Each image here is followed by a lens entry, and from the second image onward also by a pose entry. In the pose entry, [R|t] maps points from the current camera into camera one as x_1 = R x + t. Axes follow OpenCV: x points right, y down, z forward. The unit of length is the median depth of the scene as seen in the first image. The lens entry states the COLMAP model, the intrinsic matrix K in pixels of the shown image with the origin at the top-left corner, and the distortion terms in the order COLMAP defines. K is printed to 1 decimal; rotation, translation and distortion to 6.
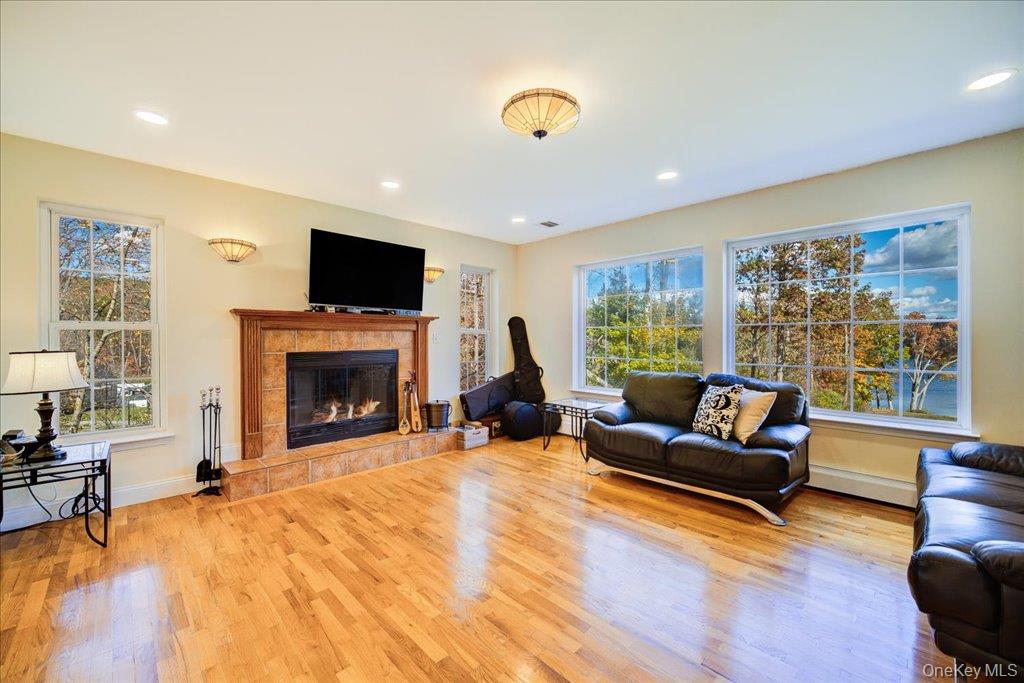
lens RADIAL K [[415.4, 0, 510.4], [0, 415.4, 355.5], [0, 0, 1]] dist [-0.001011, -0.000267]
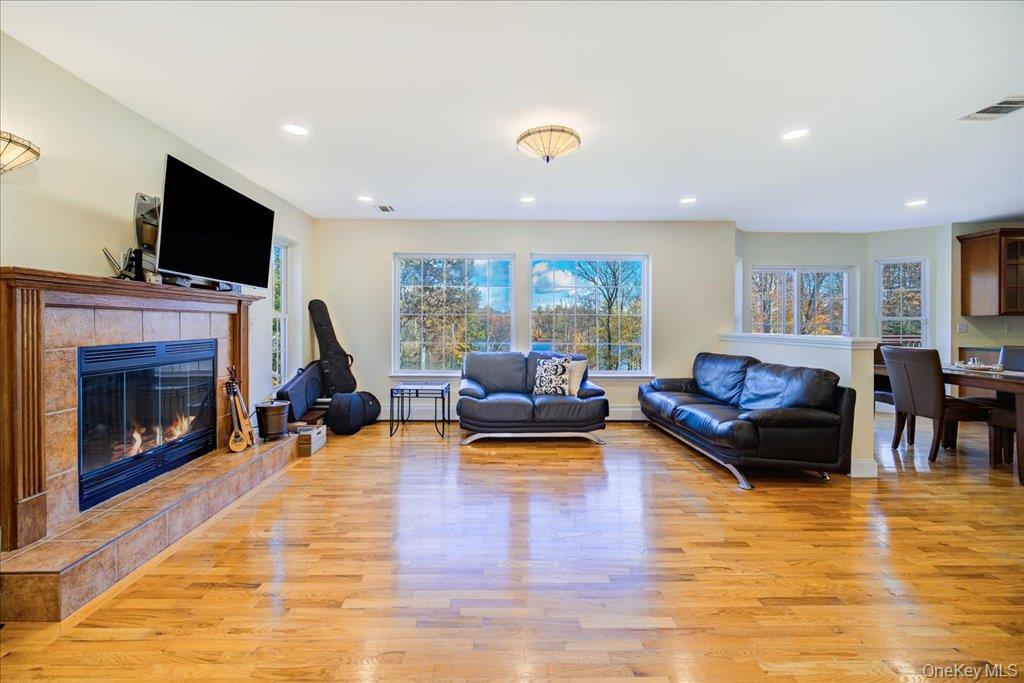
lens RADIAL K [[407.5, 0, 512.0], [0, 407.5, 341.5], [0, 0, 1]] dist [0.001266, 0.000074]
pose [[0.677217, -0.028012, 0.735250, -0.516252], [0.027229, 0.999545, 0.013001, -0.005359], [-0.735280, 0.011215, 0.677671, 0.151656]]
